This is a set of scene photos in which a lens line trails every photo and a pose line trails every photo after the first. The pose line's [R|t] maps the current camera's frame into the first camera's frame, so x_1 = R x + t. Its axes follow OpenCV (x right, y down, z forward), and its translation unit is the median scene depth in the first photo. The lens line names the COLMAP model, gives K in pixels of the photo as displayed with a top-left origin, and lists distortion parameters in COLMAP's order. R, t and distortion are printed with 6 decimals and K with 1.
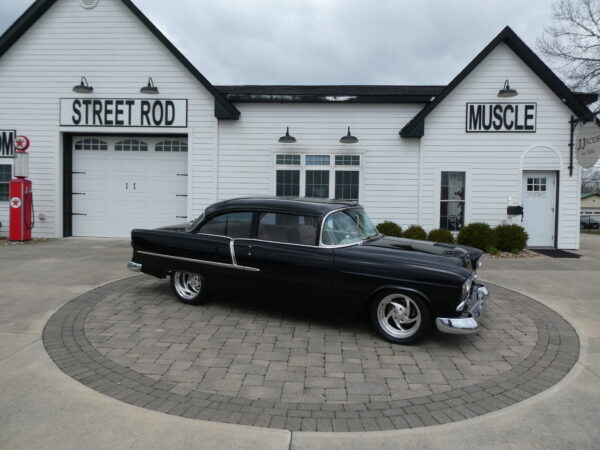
lens RADIAL K [[417.3, 0, 304.1], [0, 417.3, 229.0], [0, 0, 1]] dist [-0.017131, -0.002868]
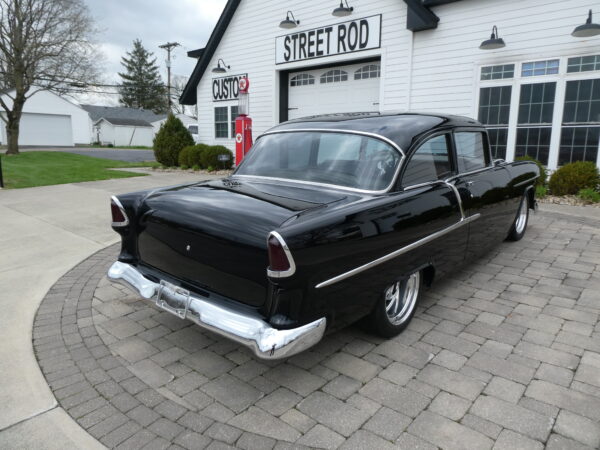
lens RADIAL K [[417.3, 0, 305.6], [0, 417.3, 227.2], [0, 0, 1]] dist [-0.017131, -0.002868]
pose [[0.778877, 0.108425, -0.617734, 0.187382], [-0.020586, 0.988832, 0.147605, 0.007387], [0.626839, -0.102249, 0.772410, 0.176464]]
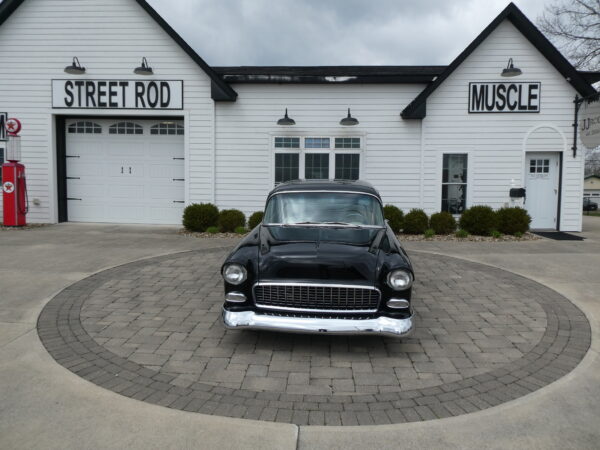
lens RADIAL K [[417.3, 0, 304.3], [0, 417.3, 227.2], [0, 0, 1]] dist [-0.017131, -0.002868]
pose [[0.999961, -0.006129, 0.006408, -0.005098], [0.005905, 0.999391, 0.034403, -0.000147], [-0.006615, -0.034364, 0.999387, 0.014916]]
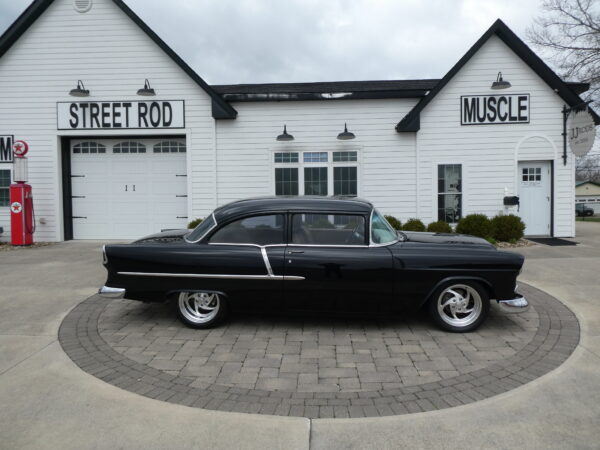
lens RADIAL K [[417.3, 0, 304.3], [0, 417.3, 228.1], [0, 0, 1]] dist [-0.017131, -0.002868]
pose [[0.999482, -0.030524, 0.010223, -0.010228], [0.030460, 0.999516, 0.006314, 0.000134], [-0.010410, -0.005999, 0.999928, -0.010555]]
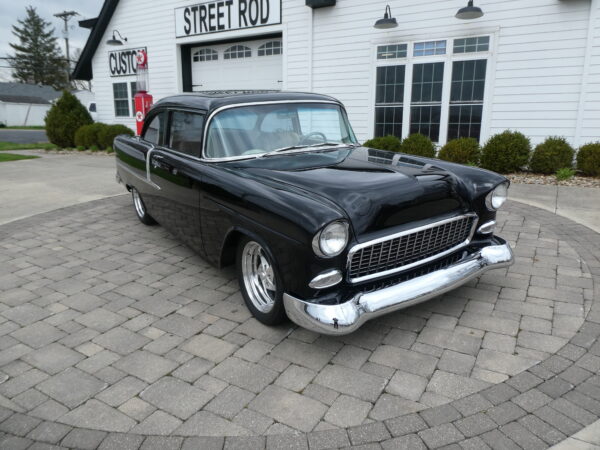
lens RADIAL K [[417.3, 0, 304.7], [0, 417.3, 226.3], [0, 0, 1]] dist [-0.017131, -0.002868]
pose [[0.877939, 0.099567, -0.468305, 0.216896], [-0.010190, 0.981801, 0.189638, 0.008722], [0.478664, -0.161719, 0.862976, 0.201238]]
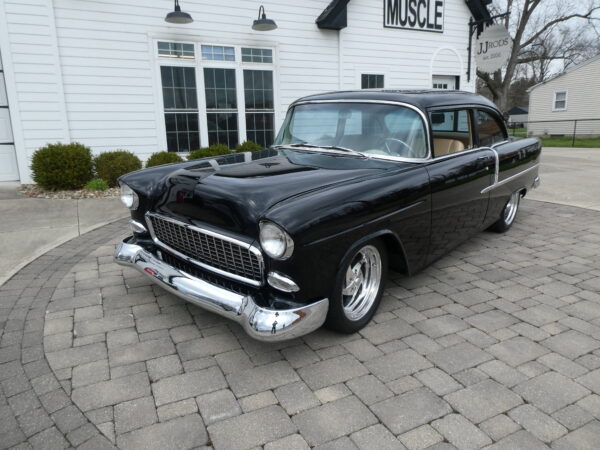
lens RADIAL K [[417.3, 0, 302.8], [0, 417.3, 226.0], [0, 0, 1]] dist [-0.017131, -0.002868]
pose [[0.868025, -0.145216, 0.474811, -0.223870], [0.058896, 0.979637, 0.191943, -0.002714], [-0.493015, -0.138647, 0.858902, 0.275884]]
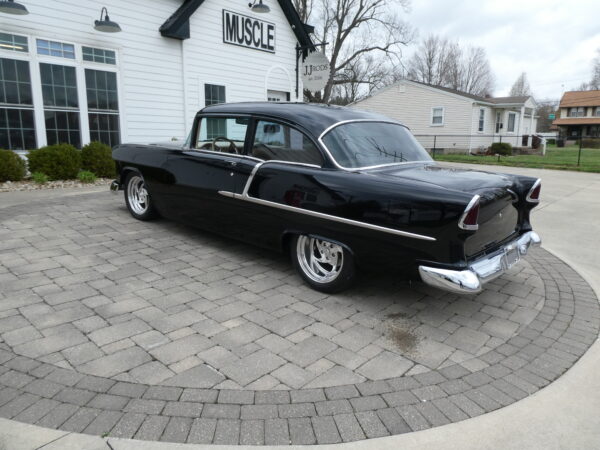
lens RADIAL K [[417.3, 0, 303.7], [0, 417.3, 226.2], [0, 0, 1]] dist [-0.017131, -0.002868]
pose [[0.612210, -0.166479, 0.772971, -0.292918], [0.024490, 0.981107, 0.191910, 0.000441], [-0.790316, -0.098559, 0.604720, 0.238344]]
